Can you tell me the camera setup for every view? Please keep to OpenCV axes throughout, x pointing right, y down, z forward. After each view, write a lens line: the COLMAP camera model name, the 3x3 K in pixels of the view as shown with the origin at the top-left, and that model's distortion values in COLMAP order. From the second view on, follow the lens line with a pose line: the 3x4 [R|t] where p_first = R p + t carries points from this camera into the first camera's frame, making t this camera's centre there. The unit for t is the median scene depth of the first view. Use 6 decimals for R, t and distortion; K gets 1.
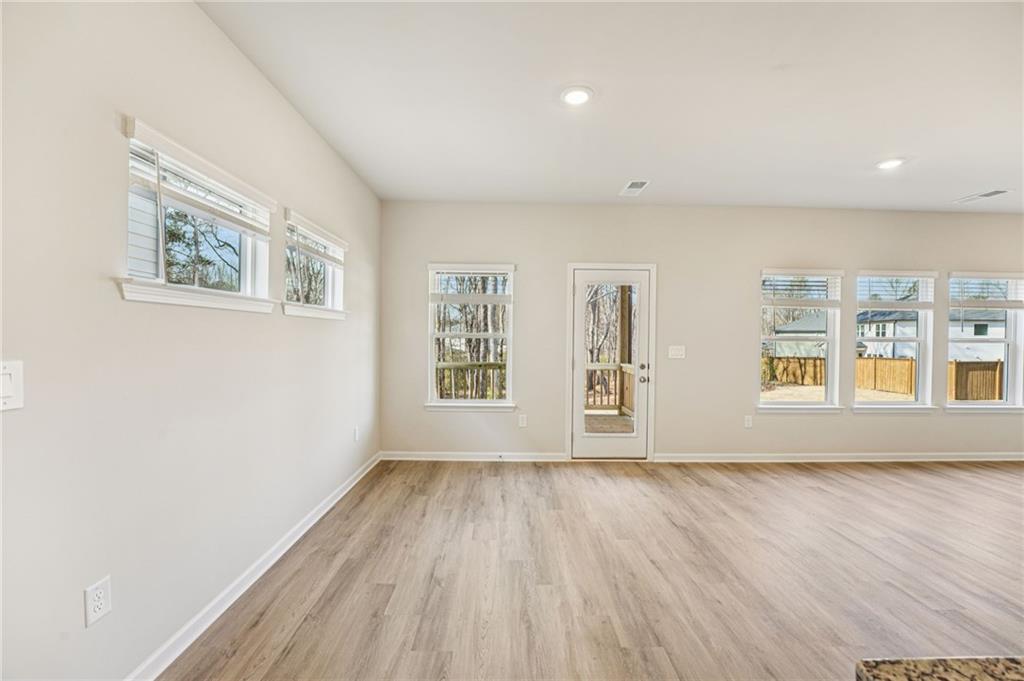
lens RADIAL K [[420.0, 0, 512.6], [0, 420.0, 341.5], [0, 0, 1]] dist [-0.023191, 0.002059]
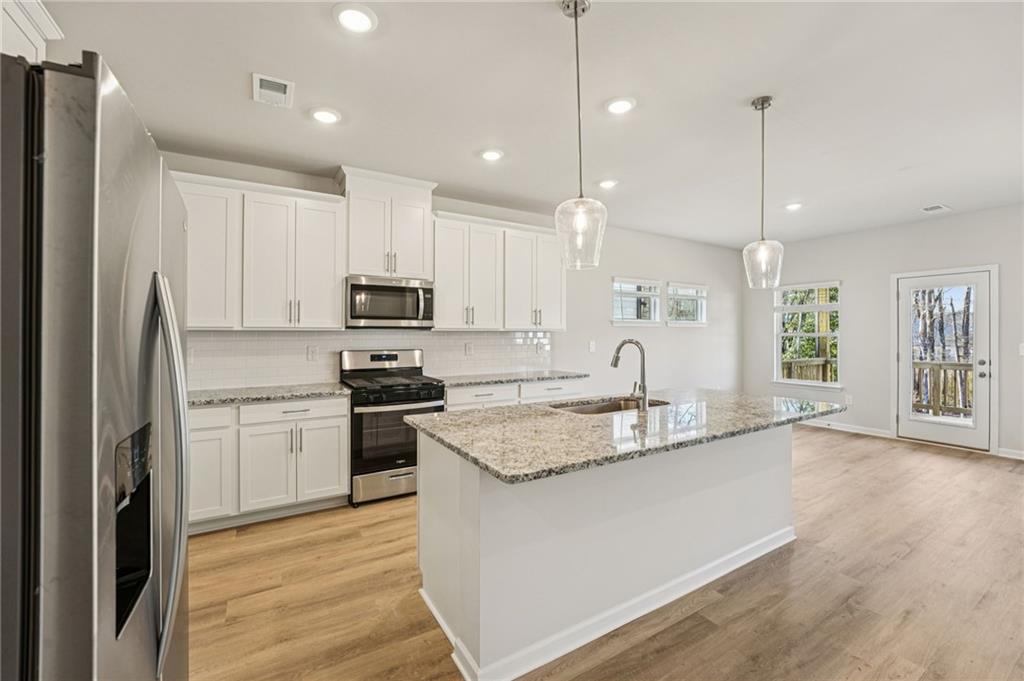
lens RADIAL K [[420.0, 0, 512.9], [0, 420.0, 333.2], [0, 0, 1]] dist [-0.023191, 0.002059]
pose [[0.489849, -0.013360, -0.871705, 0.632868], [-0.005541, 0.999815, -0.018437, 0.011427], [0.871789, 0.013861, 0.489685, -0.539817]]
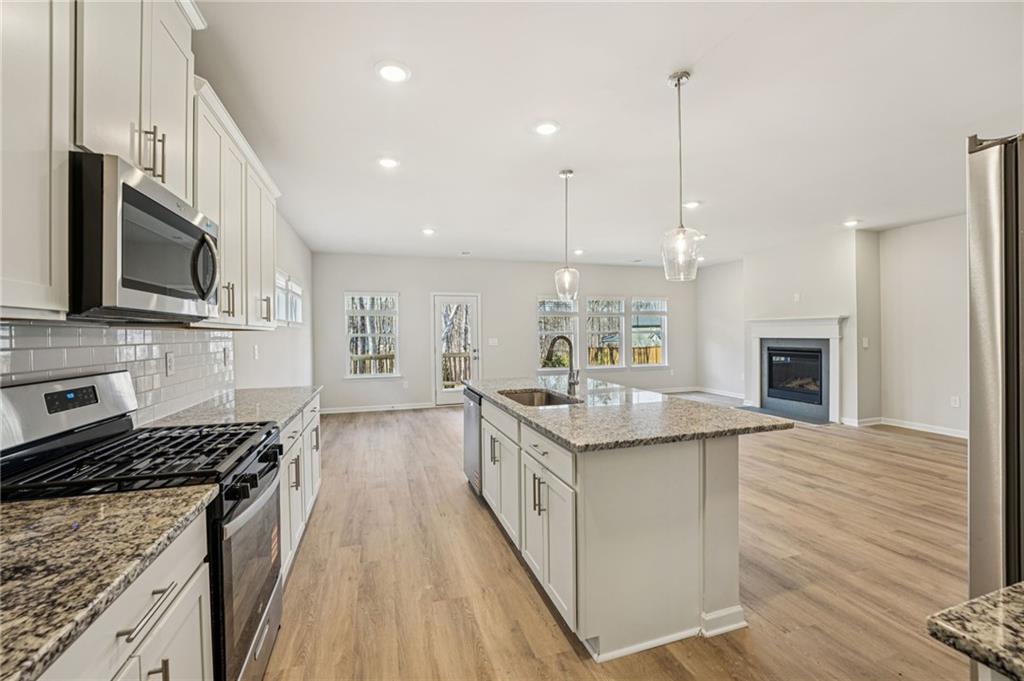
lens RADIAL K [[420.0, 0, 506.5], [0, 420.0, 337.8], [0, 0, 1]] dist [-0.023191, 0.002059]
pose [[0.961408, -0.022819, 0.274179, -0.045090], [0.023790, 0.999717, -0.000217, 0.009945], [-0.274097, 0.006731, 0.961679, -0.737111]]
